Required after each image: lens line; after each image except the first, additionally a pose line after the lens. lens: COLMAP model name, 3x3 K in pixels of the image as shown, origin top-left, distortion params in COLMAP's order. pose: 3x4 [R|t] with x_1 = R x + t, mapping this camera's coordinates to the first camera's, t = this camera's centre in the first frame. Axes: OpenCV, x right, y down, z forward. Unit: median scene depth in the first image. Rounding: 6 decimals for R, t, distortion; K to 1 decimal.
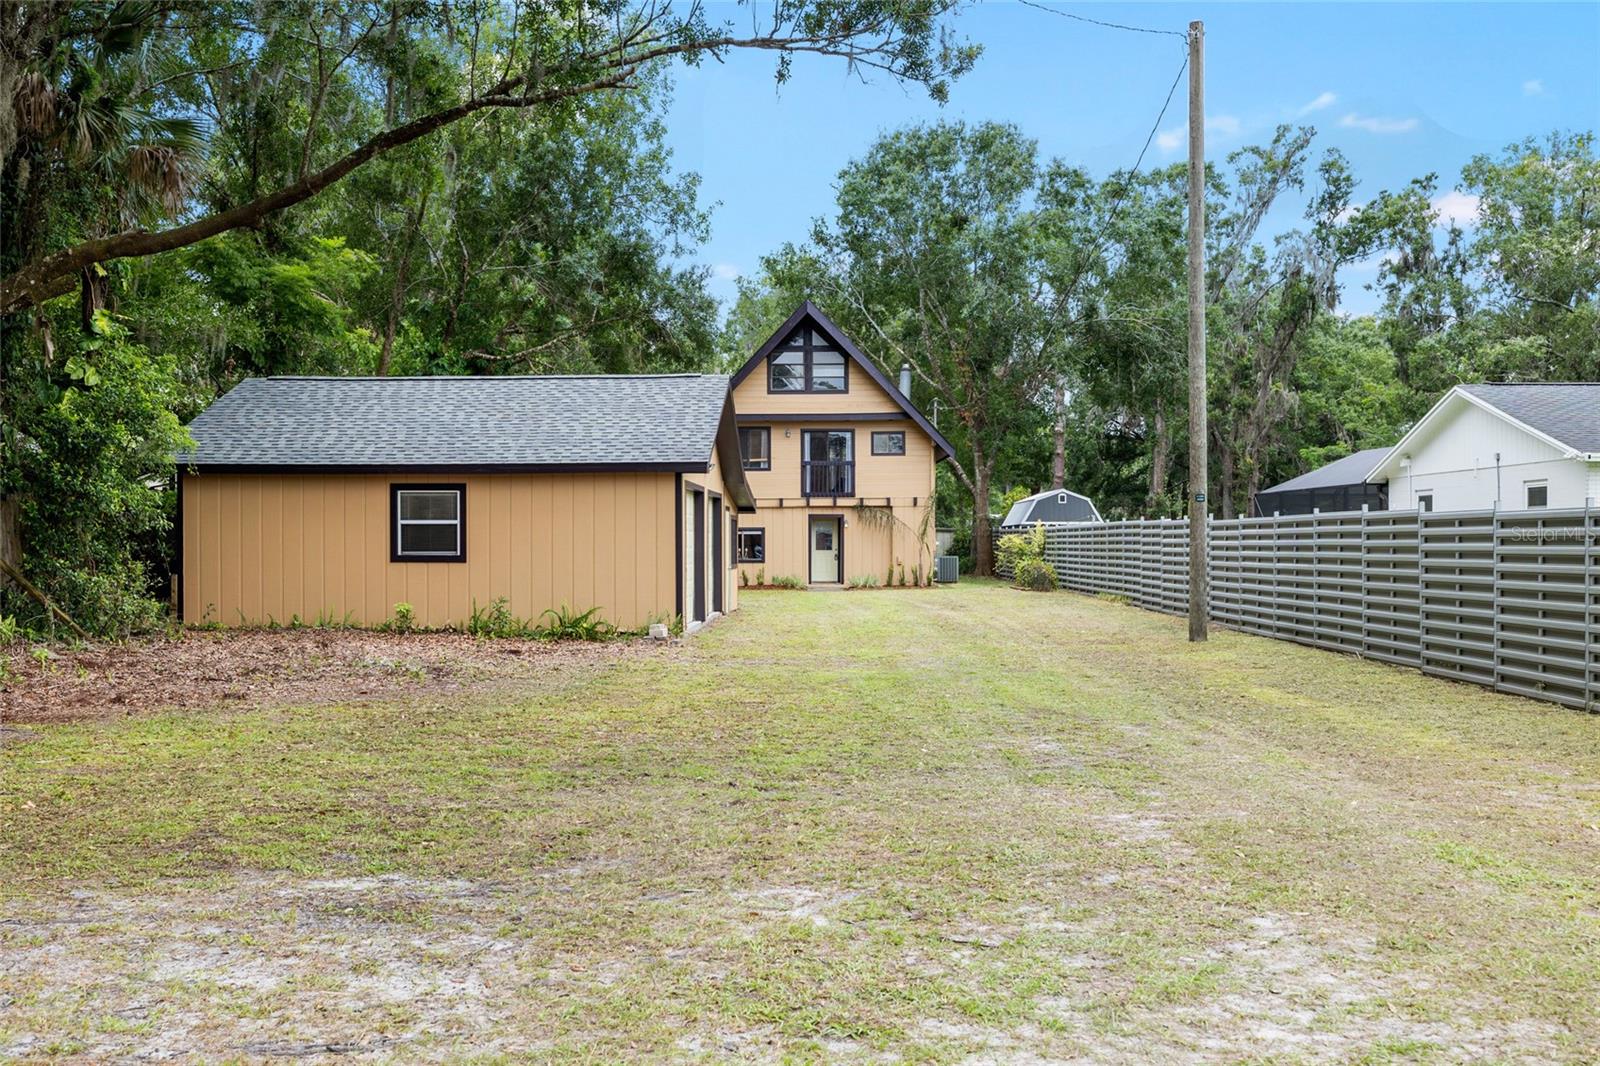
lens RADIAL K [[1662.0, 0, 800.0], [0, 1662.0, 533.0], [0, 0, 1]] dist [-0.000523, -0.000712]
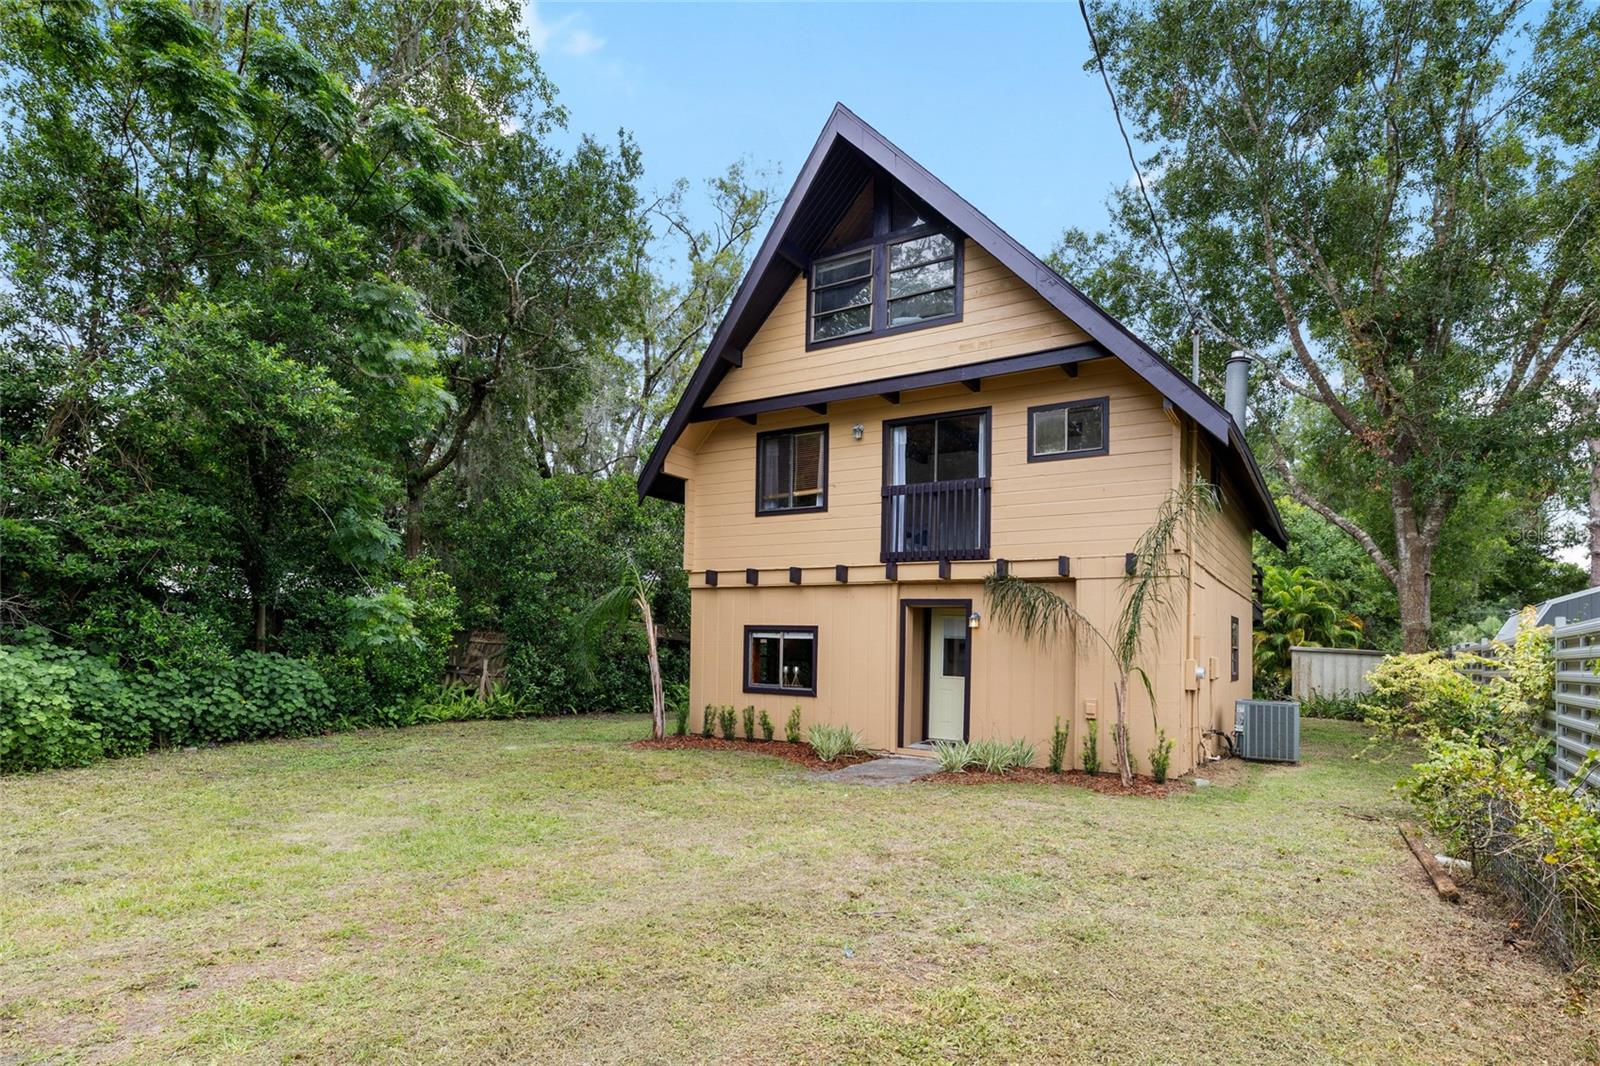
lens RADIAL K [[856.7, 0, 801.1], [0, 856.7, 619.8], [0, 0, 1]] dist [0.001856, 0.000657]
pose [[0.833493, 0.006019, -0.552497, 0.117469], [-0.025507, 0.999294, -0.027594, 0.002015], [0.551941, 0.037092, 0.833058, 0.783819]]
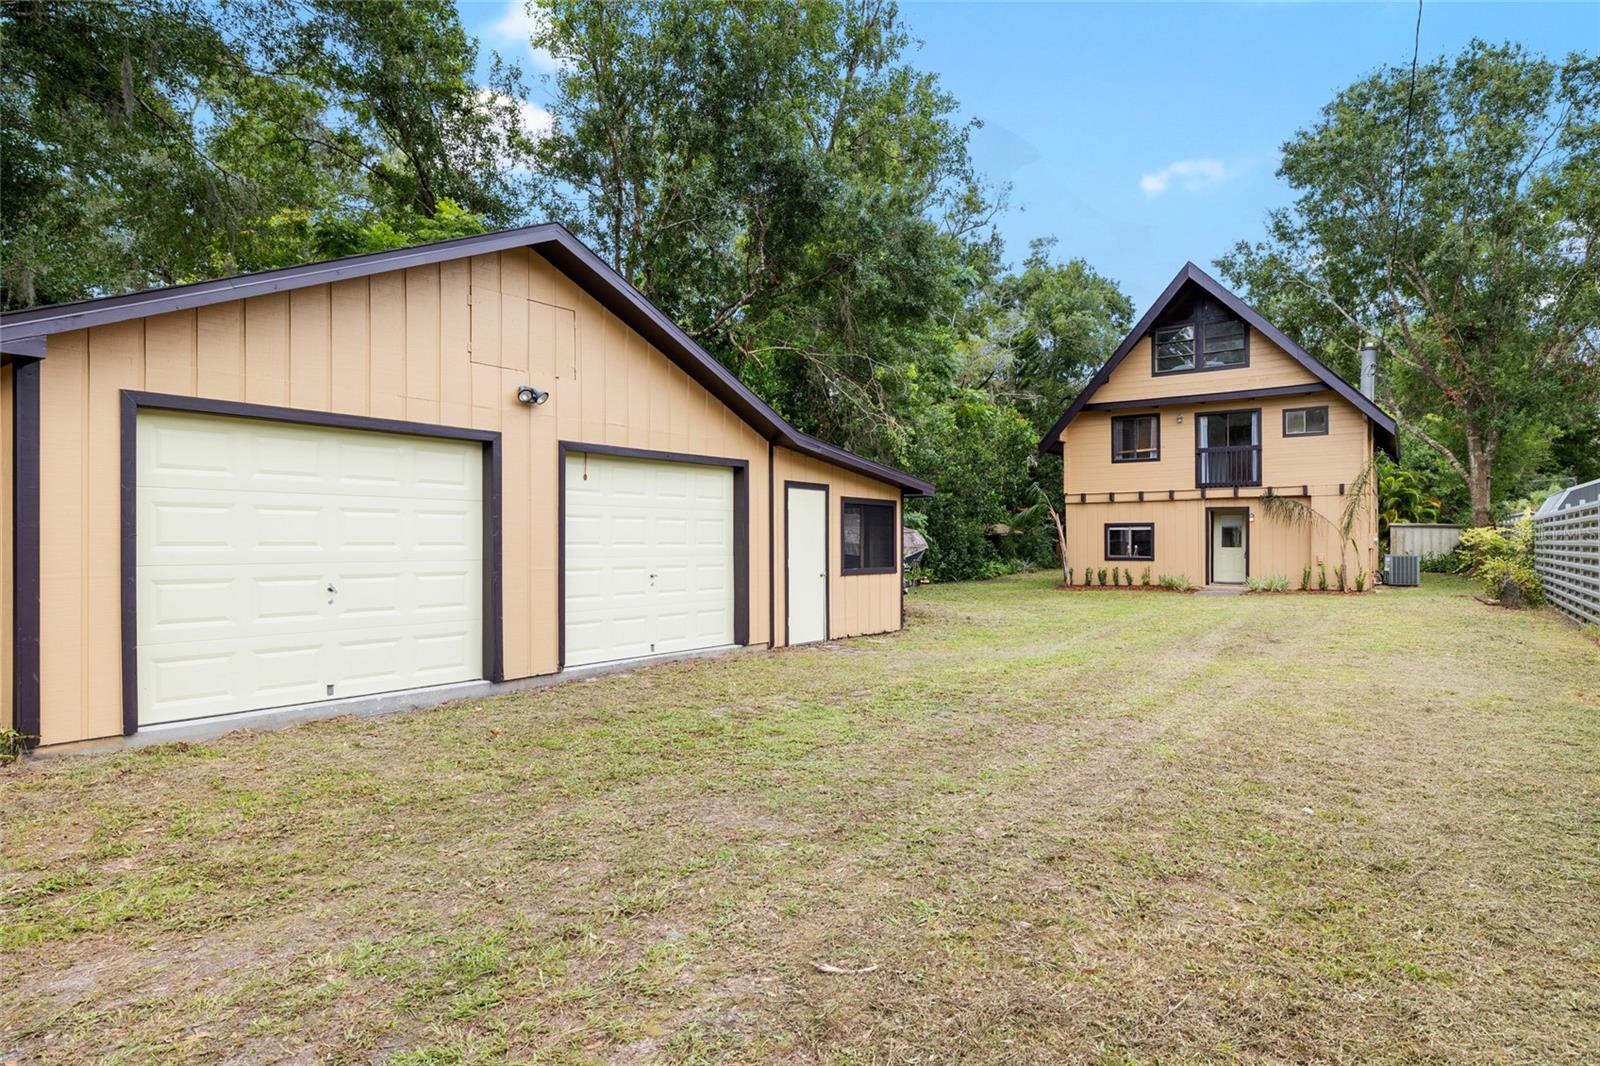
lens RADIAL K [[899.9, 0, 804.9], [0, 899.9, 549.7], [0, 0, 1]] dist [-0.003793, 0.000501]
pose [[0.820909, 0.003681, -0.571046, 0.105664], [0.008061, 0.999805, 0.018034, 0.001031], [0.571001, -0.019408, 0.820720, 0.477423]]
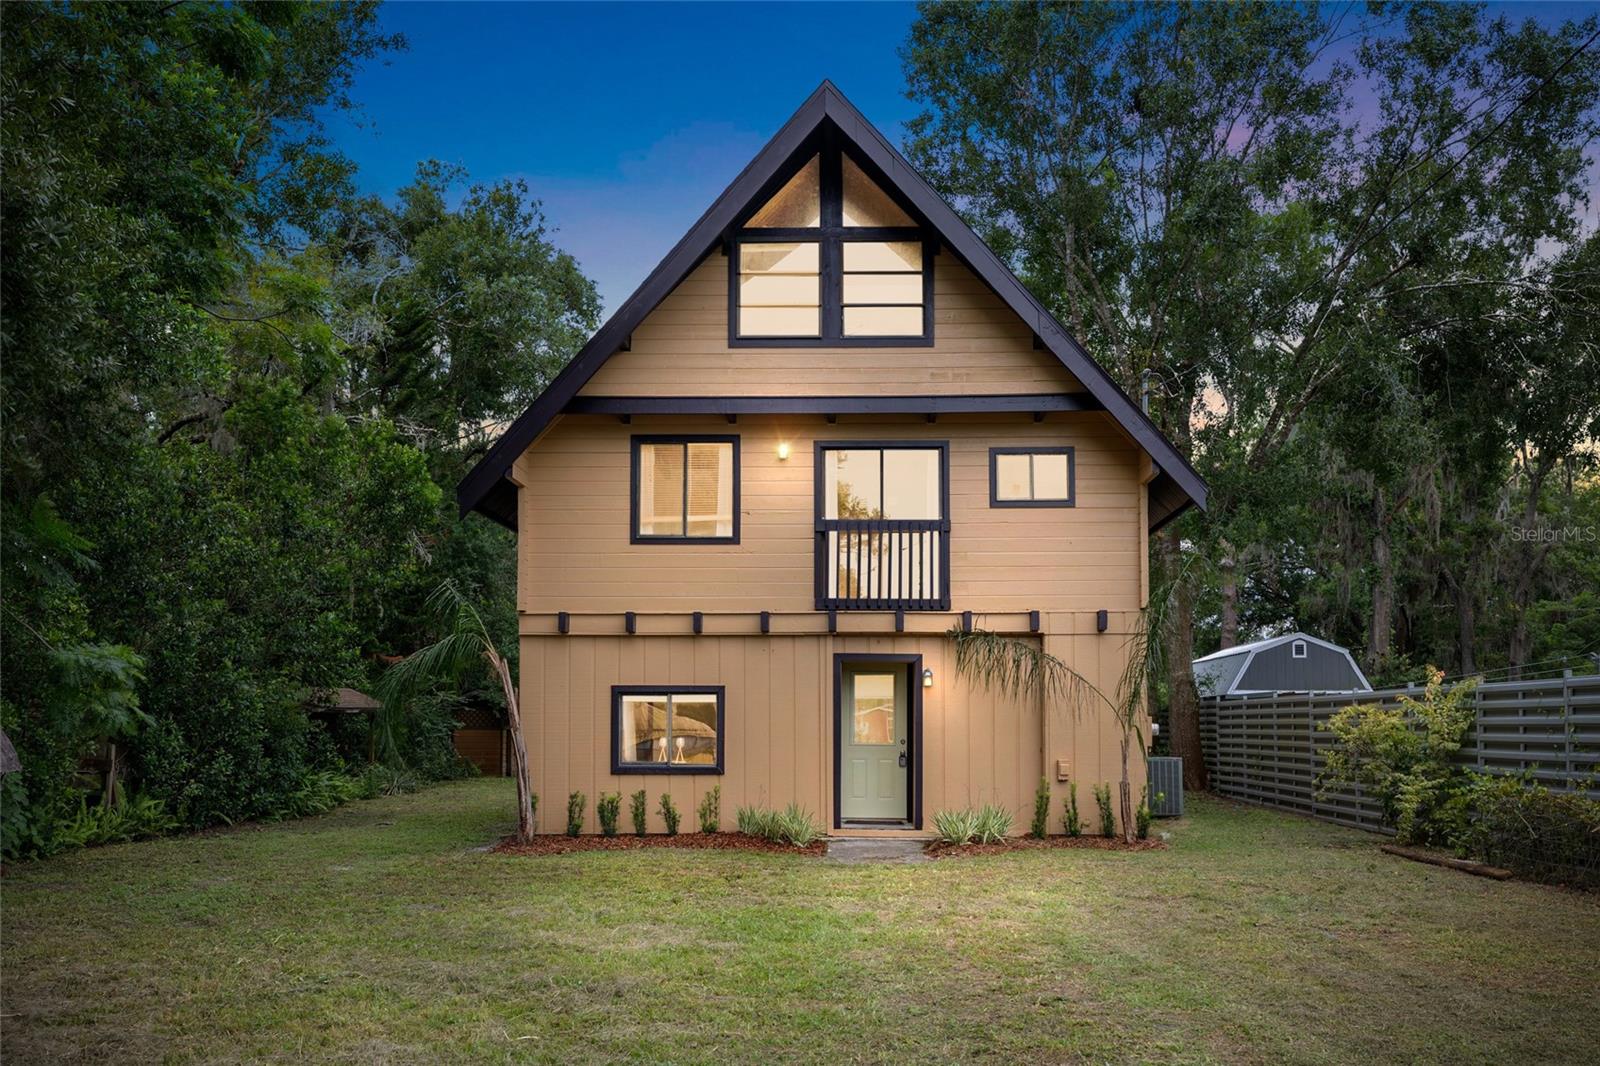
lens RADIAL K [[1346.0, 0, 847.9], [0, 1346.0, 641.5], [0, 0, 1]] dist [0.002271, -0.077348]
pose [[0.999649, 0.001852, -0.026431, 0.017198], [-0.003093, 0.998890, -0.047001, 0.001077], [0.026315, 0.047067, 0.998545, 0.677416]]
